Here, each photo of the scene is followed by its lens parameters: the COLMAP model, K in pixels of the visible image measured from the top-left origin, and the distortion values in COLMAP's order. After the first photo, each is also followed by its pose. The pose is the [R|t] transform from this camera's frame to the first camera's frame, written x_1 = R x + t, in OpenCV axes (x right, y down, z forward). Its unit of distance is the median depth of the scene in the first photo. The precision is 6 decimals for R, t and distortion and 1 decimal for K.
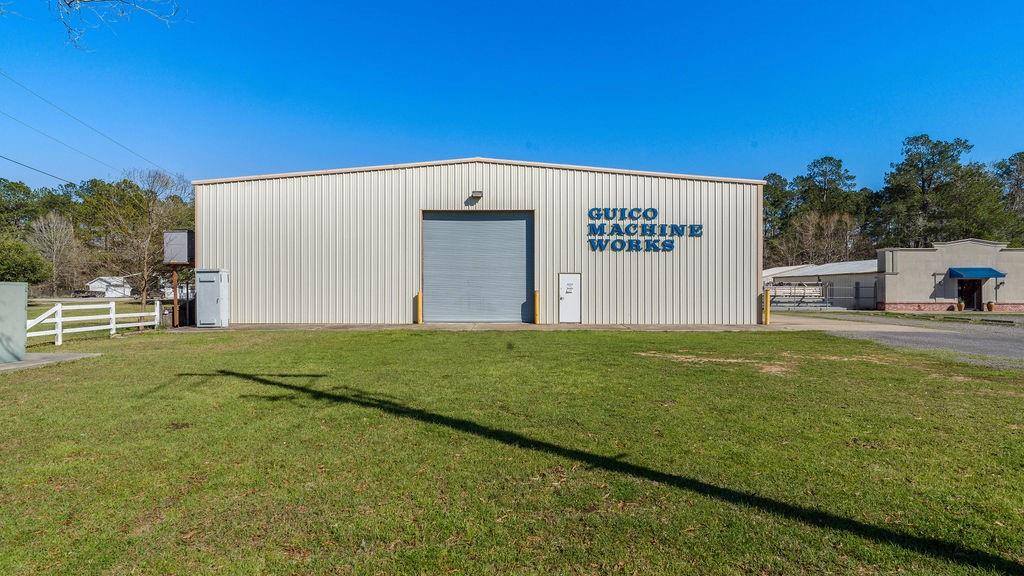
lens RADIAL K [[491.0, 0, 512.0], [0, 491.0, 288.0], [0, 0, 1]] dist [-0.000216, 0.000374]
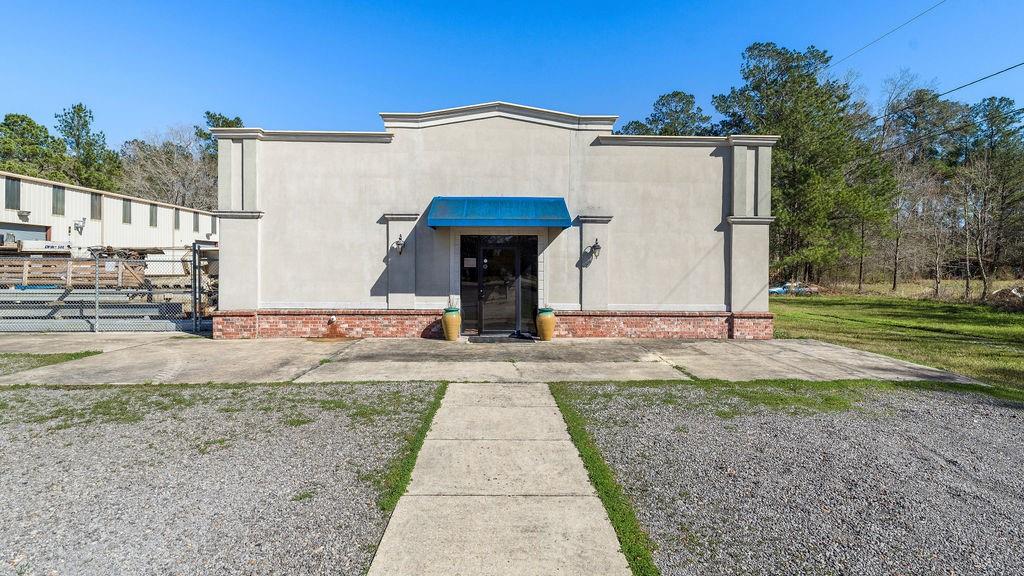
lens RADIAL K [[479.7, 0, 511.7], [0, 479.7, 267.8], [0, 0, 1]] dist [0.001433, 0.000016]
pose [[0.999097, 0.000783, 0.042472, 0.899370], [-0.001087, 0.999974, 0.007138, 0.000919], [-0.042465, -0.007178, 0.999072, 0.676341]]
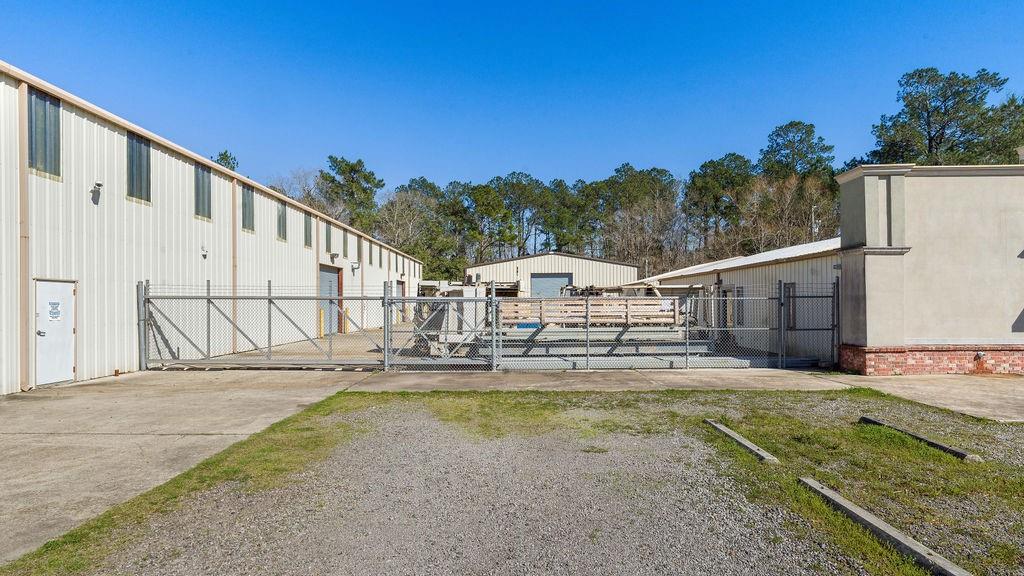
lens RADIAL K [[484.7, 0, 500.2], [0, 484.7, 298.1], [0, 0, 1]] dist [-0.002514, -0.000612]
pose [[0.999843, -0.010181, -0.014535, 0.523443], [0.010058, 0.999913, -0.008556, -0.000249], [0.014620, 0.008409, 0.999858, 0.677624]]
